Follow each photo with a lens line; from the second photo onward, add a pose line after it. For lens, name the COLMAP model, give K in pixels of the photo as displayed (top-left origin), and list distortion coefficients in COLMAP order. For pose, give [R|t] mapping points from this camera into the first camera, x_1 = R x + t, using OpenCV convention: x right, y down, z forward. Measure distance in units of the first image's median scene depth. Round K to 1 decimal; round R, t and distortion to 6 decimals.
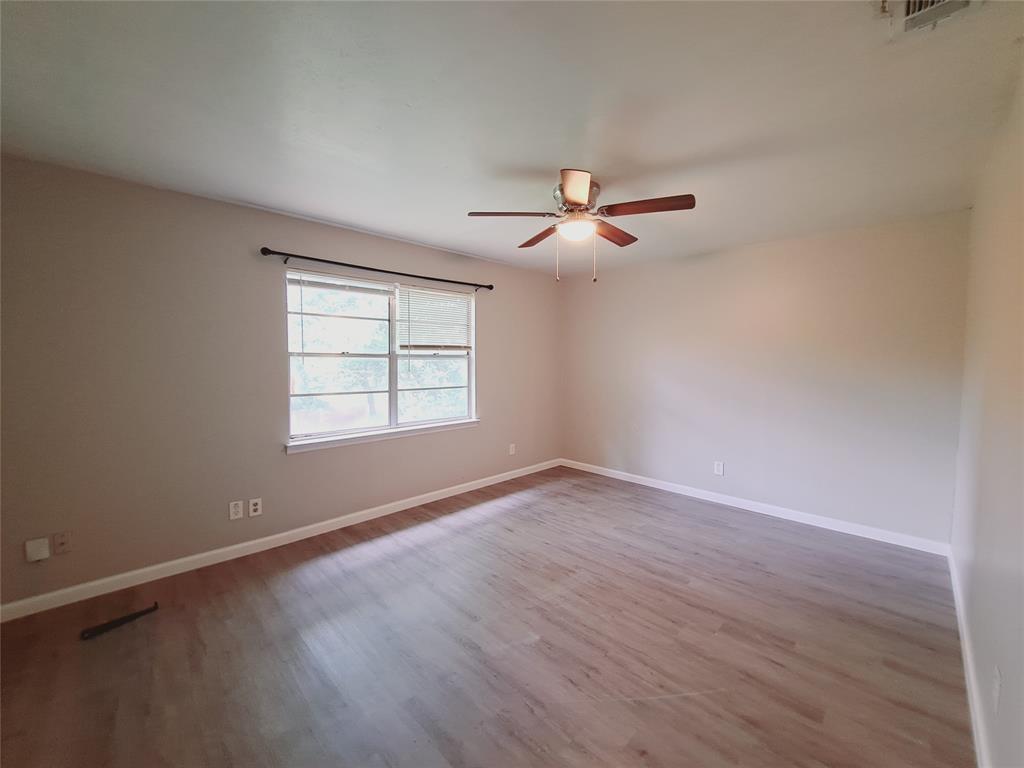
lens RADIAL K [[410.7, 0, 503.6], [0, 410.7, 378.5], [0, 0, 1]] dist [-0.014932, -0.000492]
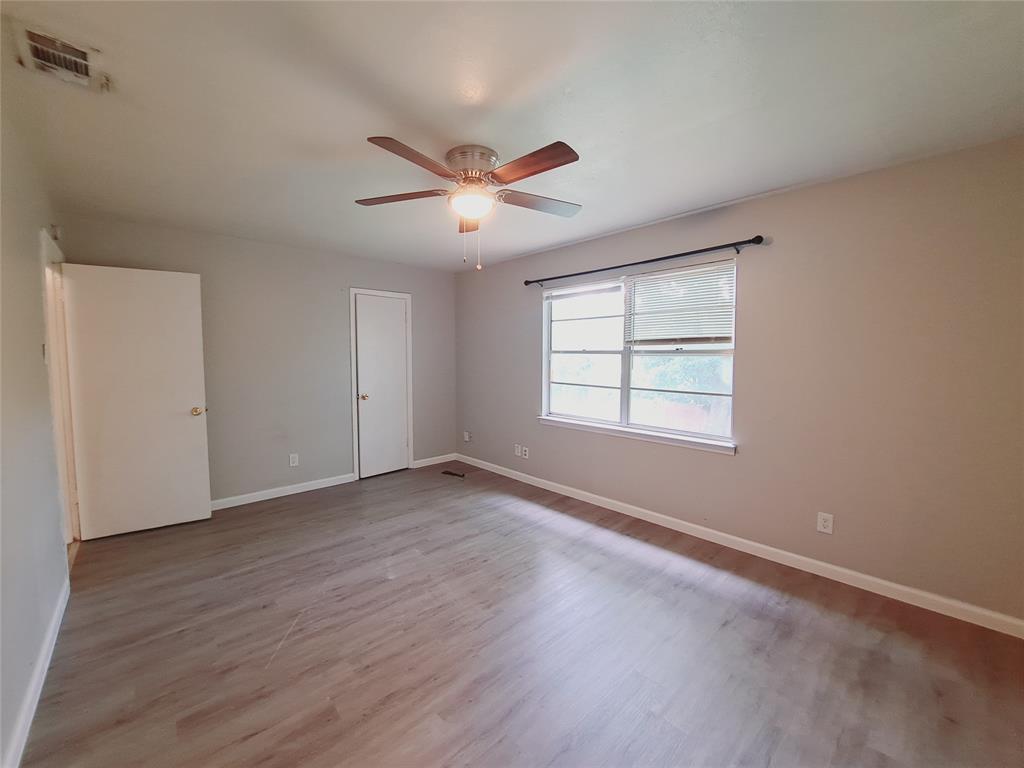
lens RADIAL K [[410.7, 0, 503.6], [0, 410.7, 378.5], [0, 0, 1]] dist [-0.014932, -0.000492]
pose [[-0.034012, 0.055674, -0.997869, 0.738881], [-0.046907, 0.997258, 0.057239, -0.036235], [0.998320, 0.048754, -0.031307, 0.777022]]
